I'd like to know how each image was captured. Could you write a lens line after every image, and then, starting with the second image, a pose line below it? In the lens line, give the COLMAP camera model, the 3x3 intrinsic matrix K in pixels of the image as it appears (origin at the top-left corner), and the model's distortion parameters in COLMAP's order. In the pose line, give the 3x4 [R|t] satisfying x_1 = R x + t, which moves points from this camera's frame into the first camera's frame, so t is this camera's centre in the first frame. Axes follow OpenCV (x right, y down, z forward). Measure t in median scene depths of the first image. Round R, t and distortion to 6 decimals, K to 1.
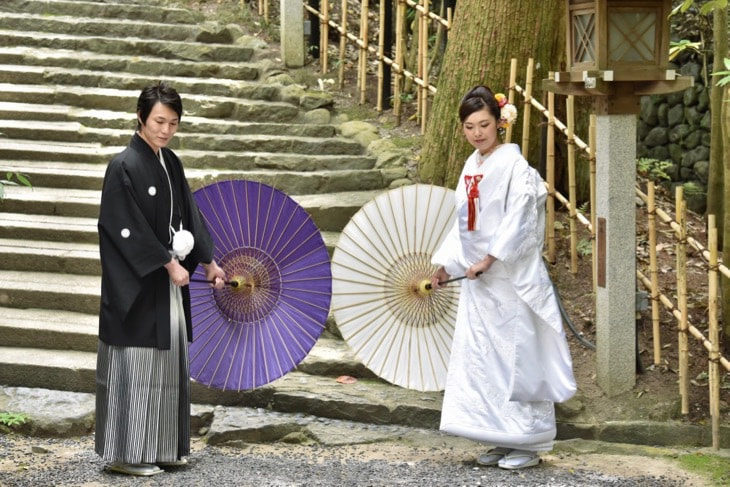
lens RADIAL K [[1997.9, 0, 364.8], [0, 1997.9, 243.6], [0, 0, 1]] dist [0.610957, 0.000000]
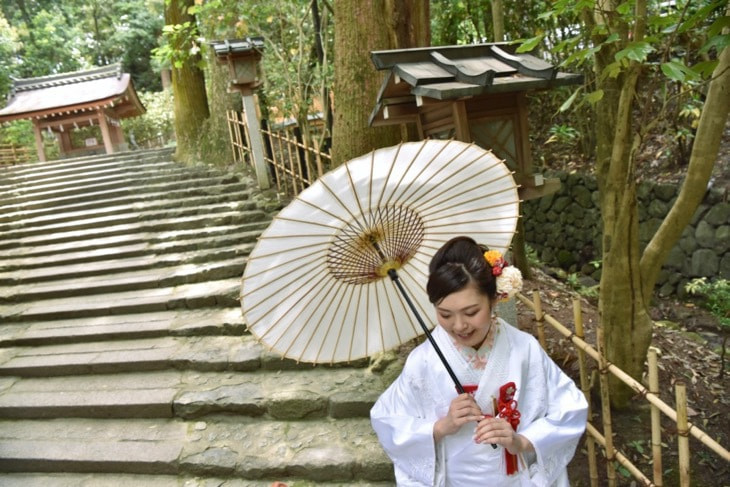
lens RADIAL K [[508.5, 0, 365.4], [0, 508.5, 243.1], [0, 0, 1]] dist [-0.003375, -0.000689]
pose [[0.983809, -0.173534, 0.044798, 0.033572], [0.170268, 0.983006, 0.068611, -0.052883], [-0.055943, -0.059873, 0.996637, 0.478328]]
